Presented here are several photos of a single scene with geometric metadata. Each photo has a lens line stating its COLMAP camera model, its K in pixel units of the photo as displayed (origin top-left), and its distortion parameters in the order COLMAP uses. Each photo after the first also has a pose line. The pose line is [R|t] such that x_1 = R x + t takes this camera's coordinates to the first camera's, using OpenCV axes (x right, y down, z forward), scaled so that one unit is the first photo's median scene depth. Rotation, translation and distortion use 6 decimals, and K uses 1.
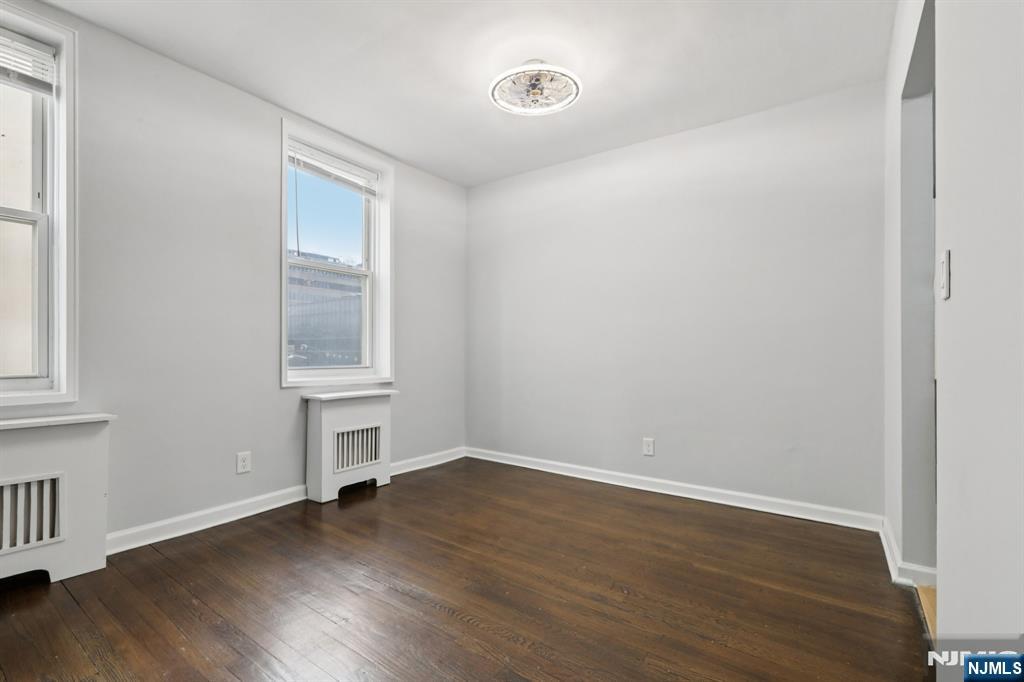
lens RADIAL K [[459.6, 0, 512.3], [0, 459.6, 352.3], [0, 0, 1]] dist [-0.000840, 0.000005]
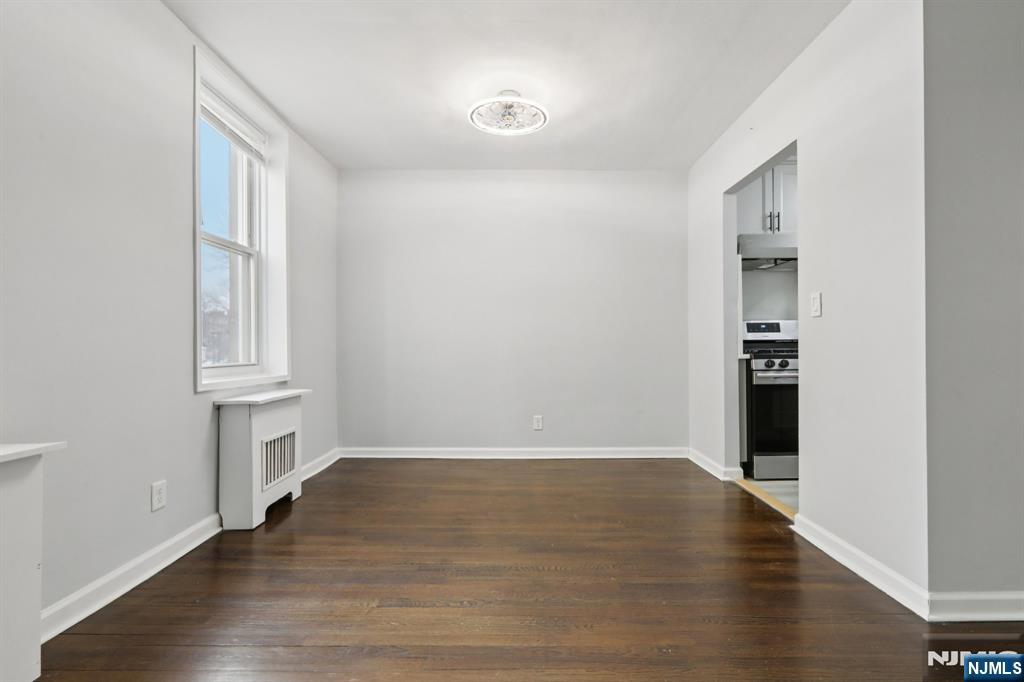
lens RADIAL K [[463.5, 0, 514.7], [0, 463.5, 344.6], [0, 0, 1]] dist [0.002197, 0.000215]
pose [[0.810015, -0.004243, 0.586394, -0.507167], [0.006248, 0.999980, -0.001395, 0.000561], [-0.586376, 0.004794, 0.810025, 0.045790]]
